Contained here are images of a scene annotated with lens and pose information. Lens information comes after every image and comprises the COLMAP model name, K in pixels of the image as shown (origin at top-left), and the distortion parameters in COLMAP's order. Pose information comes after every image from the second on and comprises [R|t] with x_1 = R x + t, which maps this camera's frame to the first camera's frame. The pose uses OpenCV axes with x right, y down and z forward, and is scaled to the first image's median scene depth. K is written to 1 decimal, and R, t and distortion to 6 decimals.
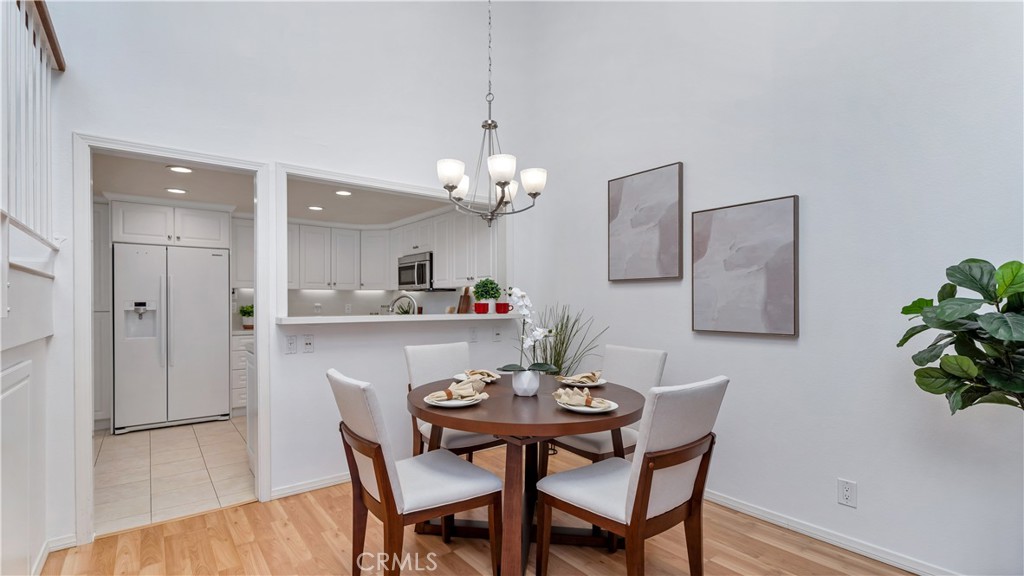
lens RADIAL K [[470.4, 0, 508.2], [0, 470.4, 304.7], [0, 0, 1]] dist [0.002632, 0.000253]
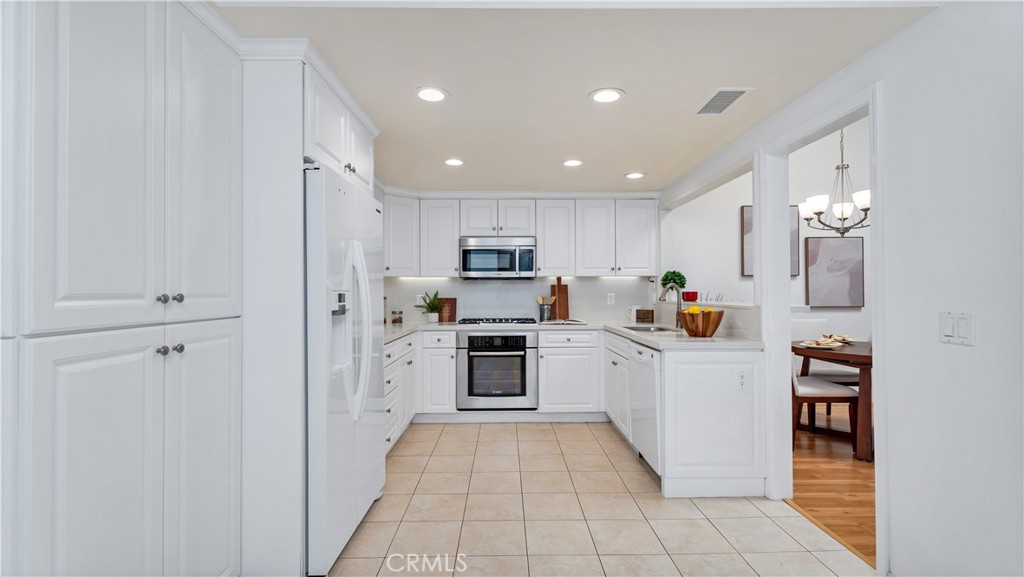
lens RADIAL K [[456.9, 0, 515.9], [0, 456.9, 286.9], [0, 0, 1]] dist [0.004883, 0.000366]
pose [[0.596103, 0.008735, 0.802860, -1.679361], [0.009631, 0.999791, -0.018028, 0.003135], [-0.802850, 0.018479, 0.595895, 0.930674]]
